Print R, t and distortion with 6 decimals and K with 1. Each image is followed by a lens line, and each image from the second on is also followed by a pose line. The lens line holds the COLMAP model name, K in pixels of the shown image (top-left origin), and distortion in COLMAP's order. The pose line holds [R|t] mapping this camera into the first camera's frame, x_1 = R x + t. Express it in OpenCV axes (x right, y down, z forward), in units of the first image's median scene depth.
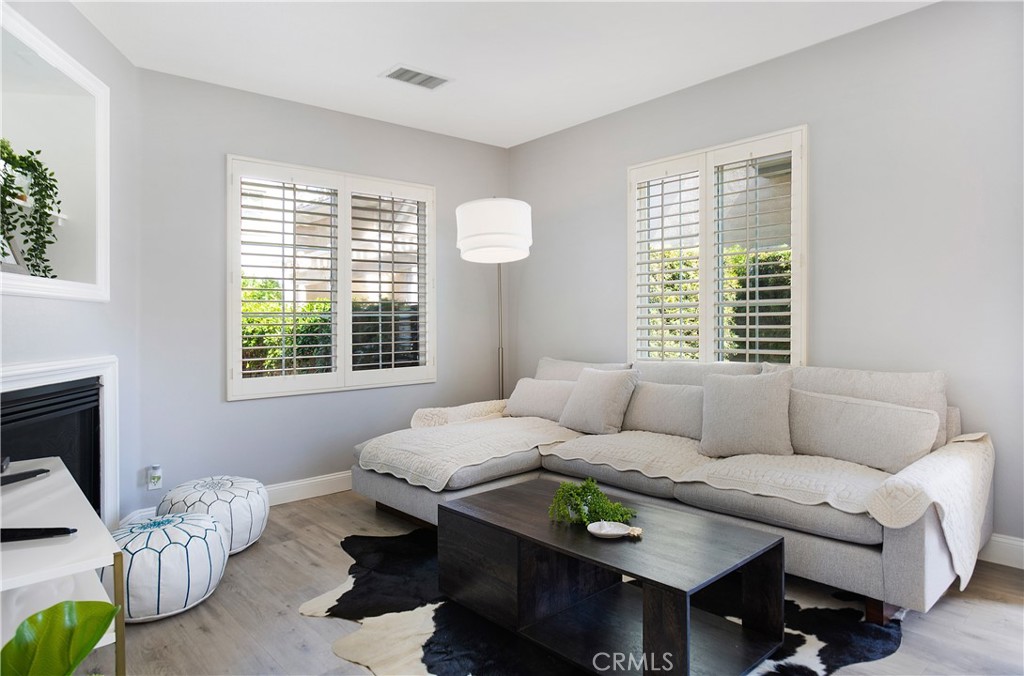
lens RADIAL K [[614.0, 0, 512.1], [0, 614.0, 318.0], [0, 0, 1]] dist [-0.009246, -0.002308]
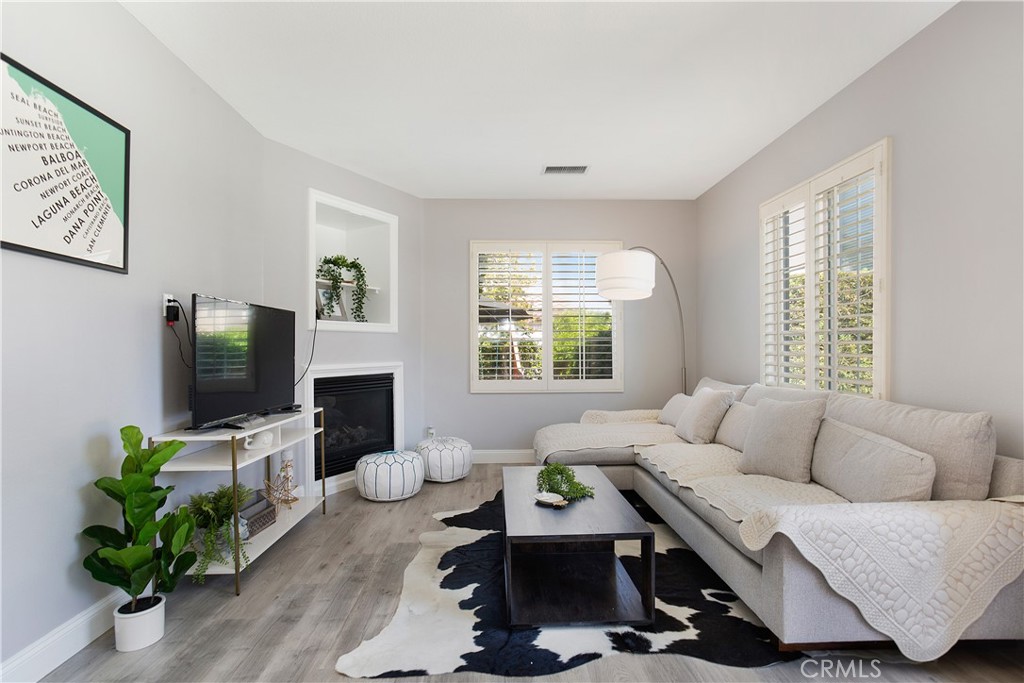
lens RADIAL K [[511.4, 0, 512.0], [0, 511.4, 341.5], [0, 0, 1]] dist [-0.003557, -0.000276]
pose [[0.762053, 0.006975, -0.647477, 0.618117], [-0.003855, 0.999973, 0.006235, -0.011834], [0.647503, -0.002256, 0.762059, 0.048190]]
